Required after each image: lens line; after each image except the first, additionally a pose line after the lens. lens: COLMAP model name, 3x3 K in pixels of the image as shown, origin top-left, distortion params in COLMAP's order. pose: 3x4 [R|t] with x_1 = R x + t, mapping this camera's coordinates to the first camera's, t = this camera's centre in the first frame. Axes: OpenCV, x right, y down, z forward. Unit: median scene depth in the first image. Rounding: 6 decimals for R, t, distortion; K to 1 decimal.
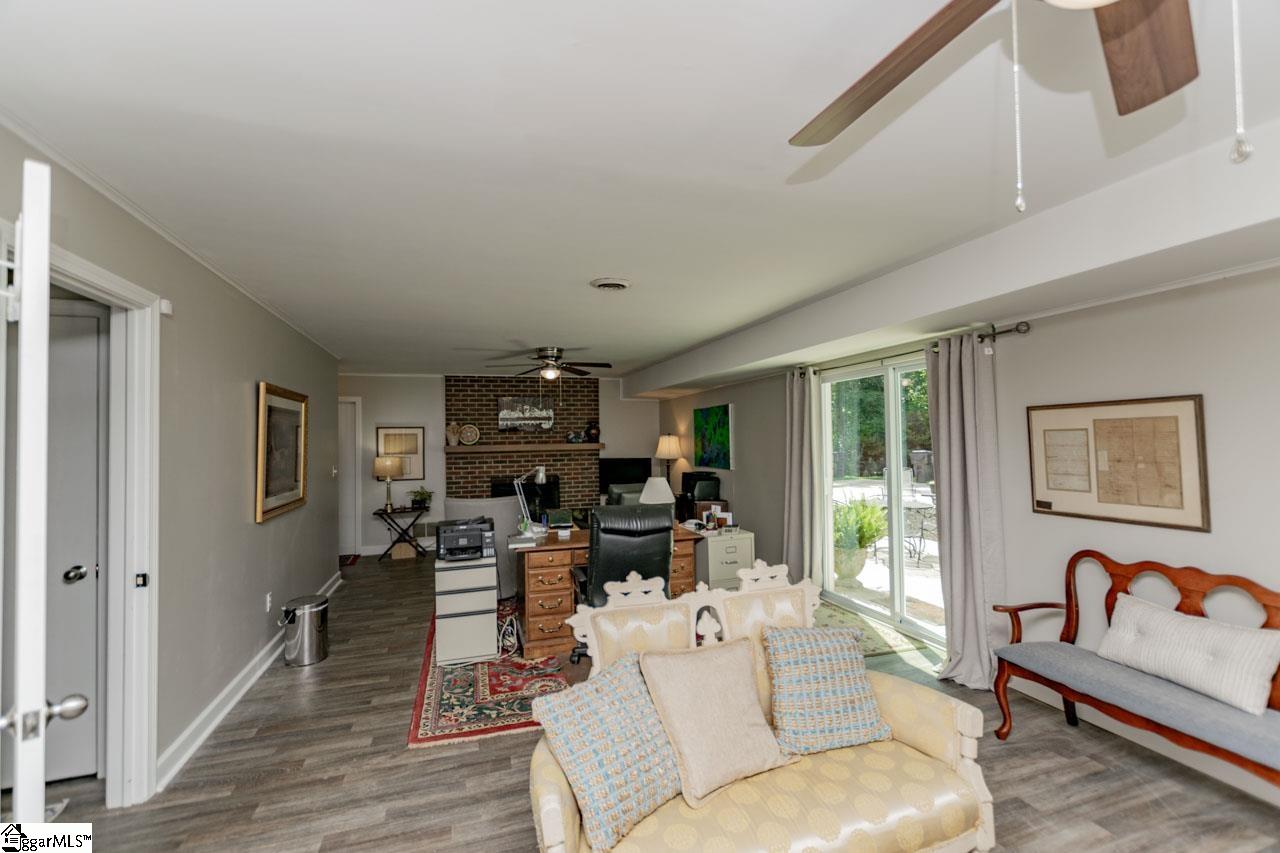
lens RADIAL K [[551.0, 0, 640.0], [0, 551.0, 426.5], [0, 0, 1]] dist [-0.000210, -0.000571]
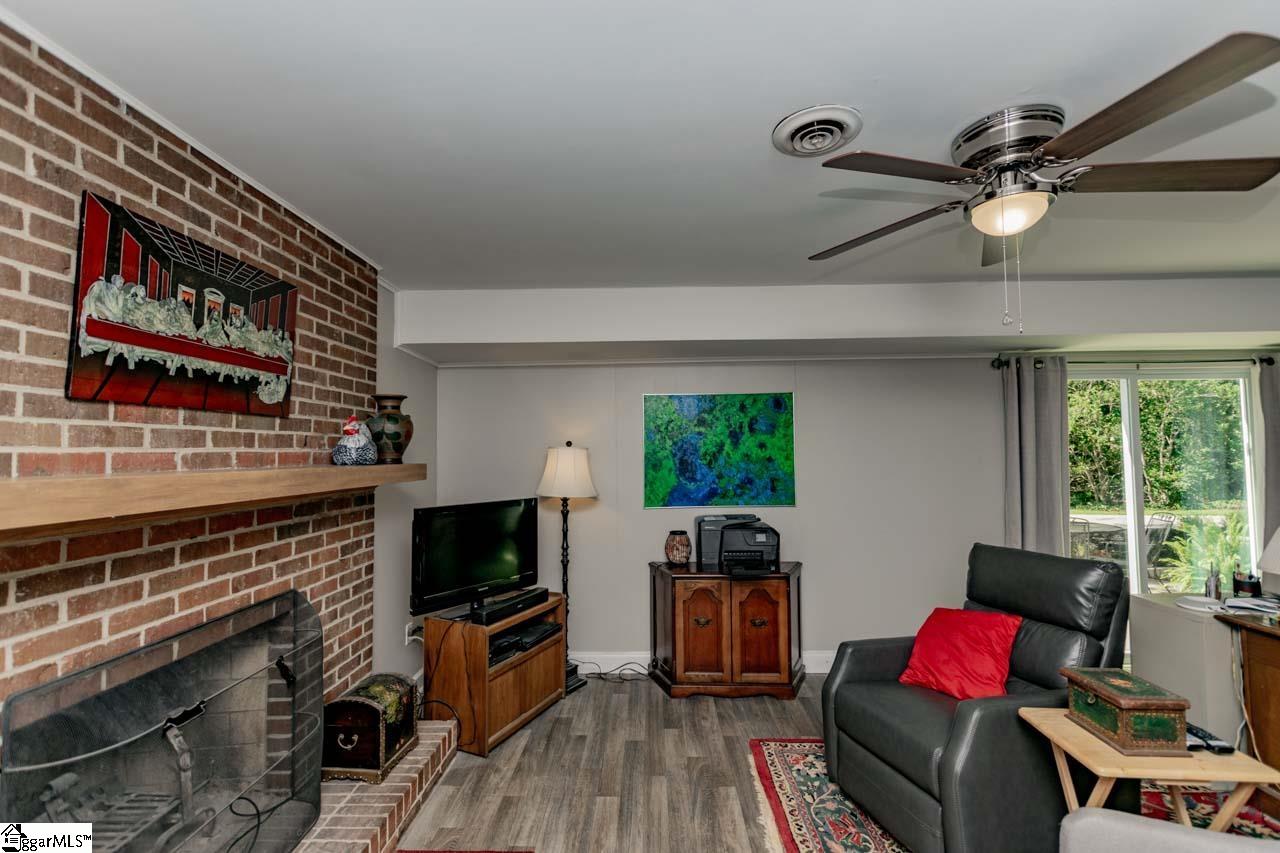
lens RADIAL K [[551.0, 0, 640.0], [0, 551.0, 426.5], [0, 0, 1]] dist [-0.000210, -0.000571]
pose [[0.353393, 0.059005, 0.933612, -0.242931], [-0.028874, 0.998221, -0.052159, 0.015327], [-0.935029, -0.008524, 0.354468, 0.542488]]
